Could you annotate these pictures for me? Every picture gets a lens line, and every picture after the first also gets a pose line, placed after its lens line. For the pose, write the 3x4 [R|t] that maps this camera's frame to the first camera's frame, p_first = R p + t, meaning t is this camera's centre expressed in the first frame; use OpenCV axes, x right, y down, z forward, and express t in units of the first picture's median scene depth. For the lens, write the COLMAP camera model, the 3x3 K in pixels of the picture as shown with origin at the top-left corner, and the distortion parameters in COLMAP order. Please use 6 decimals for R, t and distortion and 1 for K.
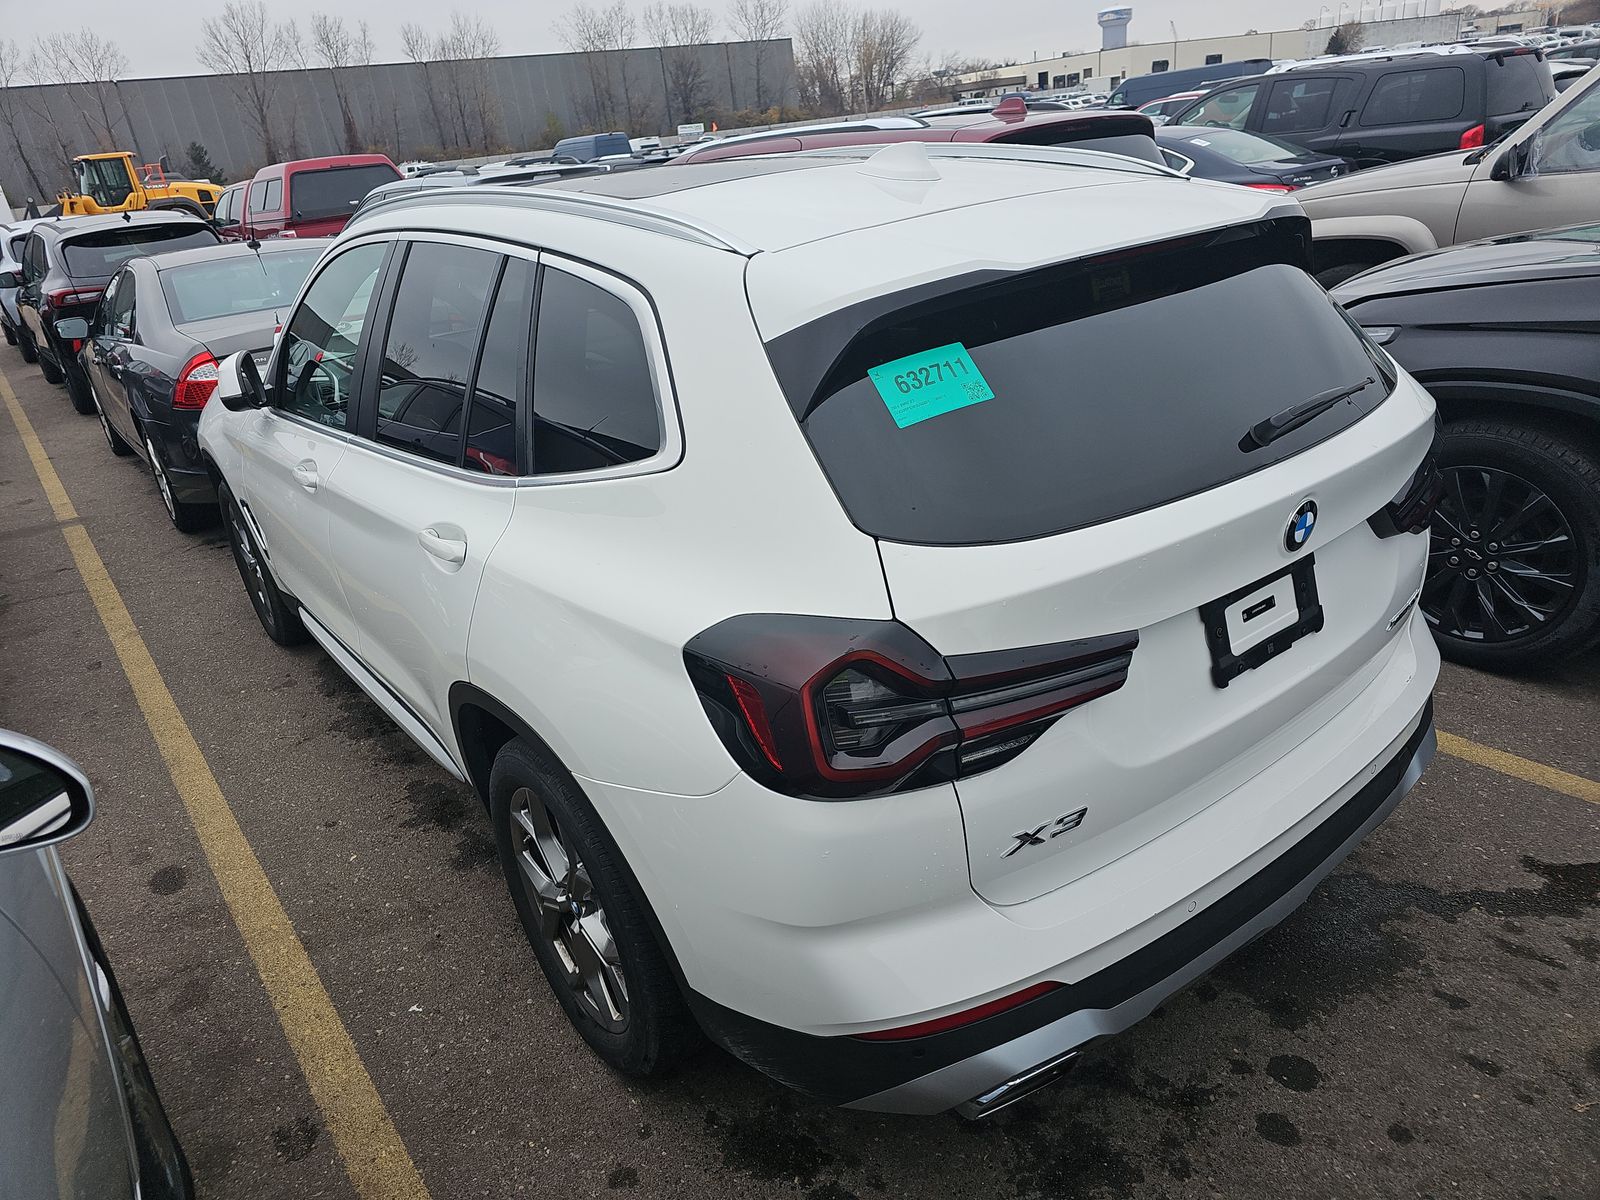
lens RADIAL K [[1047.0, 0, 779.9], [0, 1047.0, 591.9], [0, 0, 1]] dist [0.030677, -0.017879]
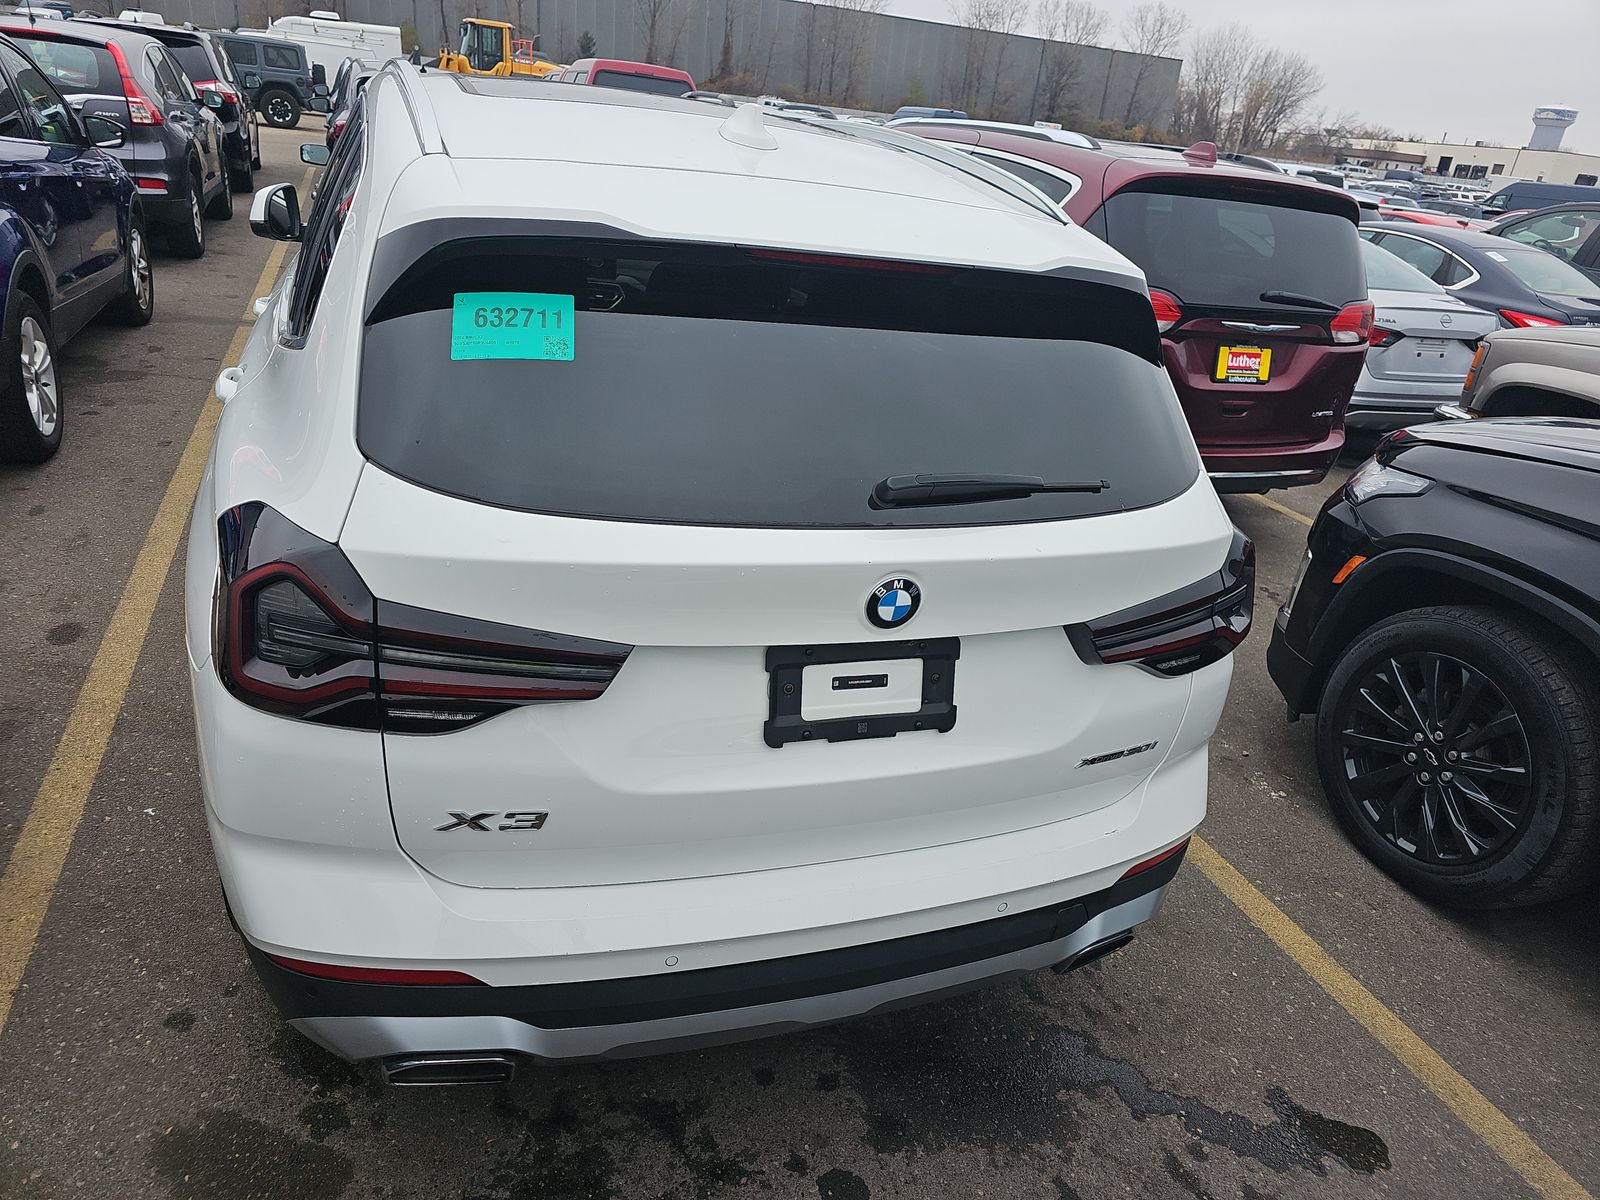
lens RADIAL K [[1047.0, 0, 802.8], [0, 1047.0, 601.9], [0, 0, 1]] dist [0.030677, -0.017879]
pose [[0.935020, 0.310350, -0.171523, 0.451973], [-0.306432, 0.950602, 0.049548, -0.065846], [0.178428, 0.006232, 0.983933, 0.091519]]
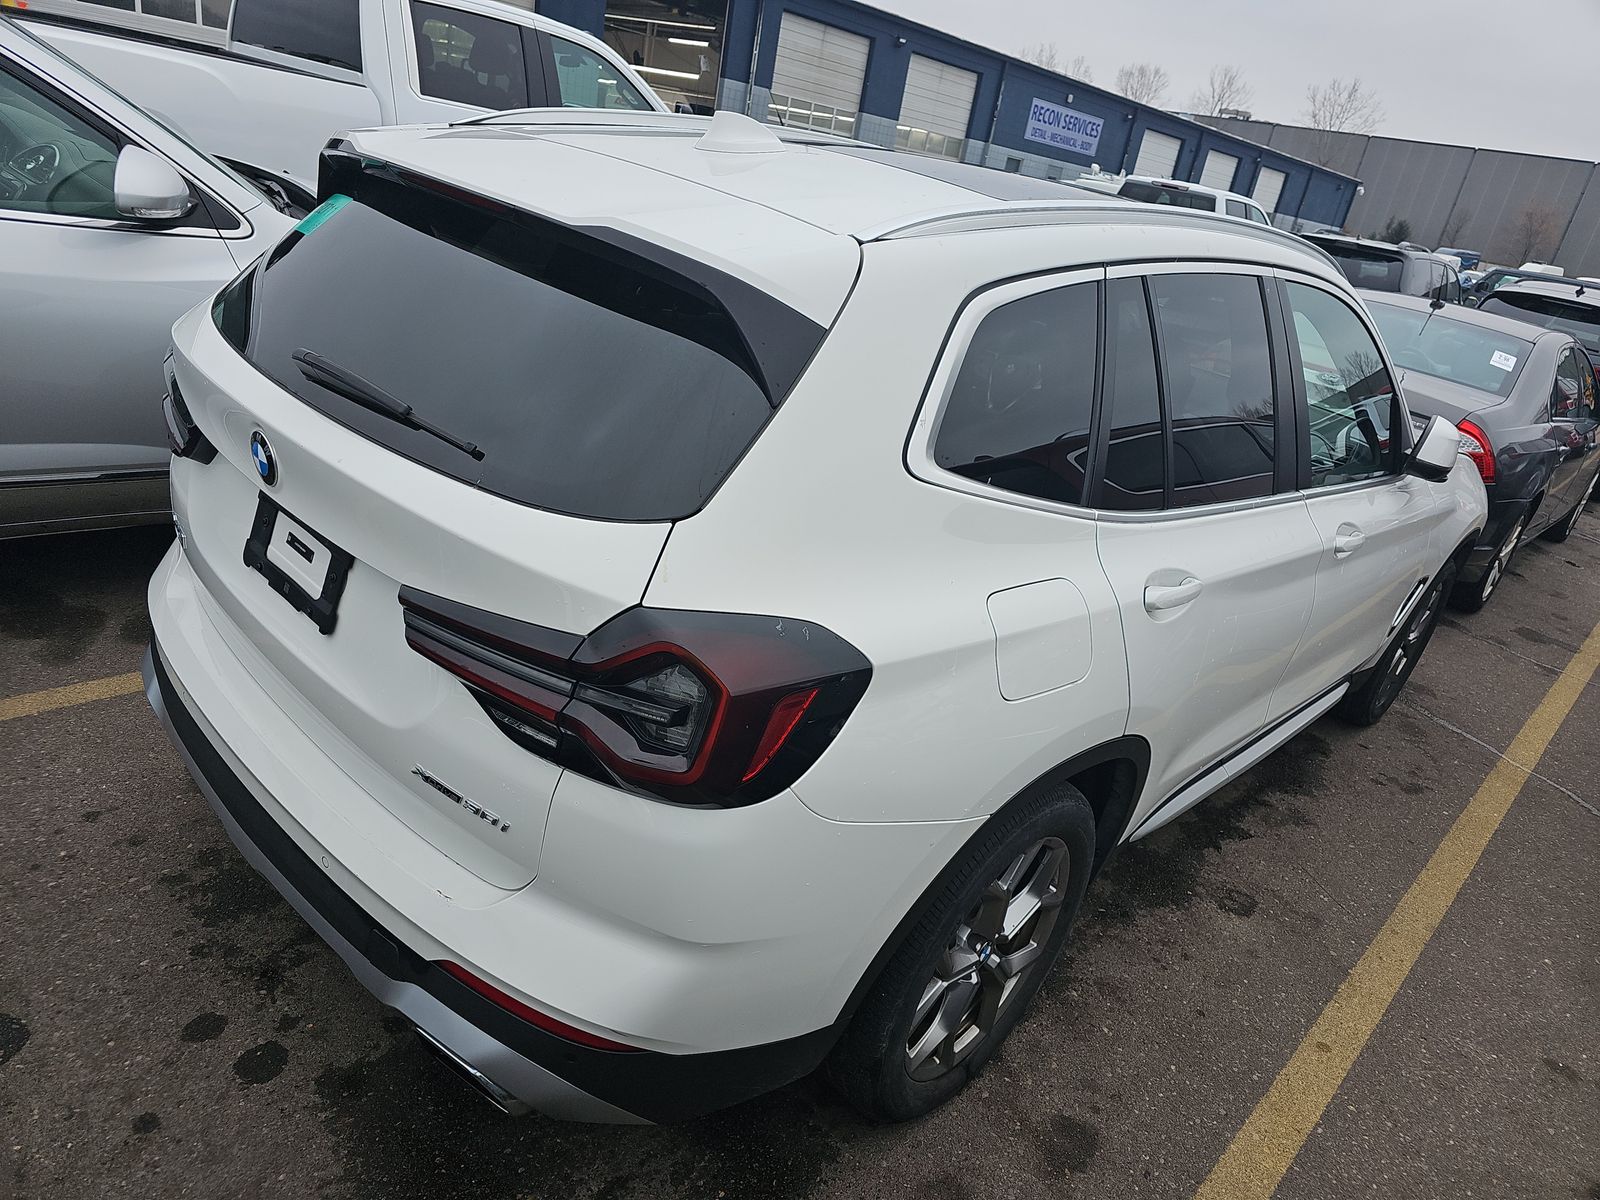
lens RADIAL K [[1047.0, 0, 807.4], [0, 1047.0, 602.9], [0, 0, 1]] dist [0.030677, -0.017879]
pose [[0.156169, 0.515089, -0.842790, 1.149321], [-0.562369, 0.747826, 0.352843, -0.462255], [0.812005, 0.418856, 0.406457, 0.840229]]
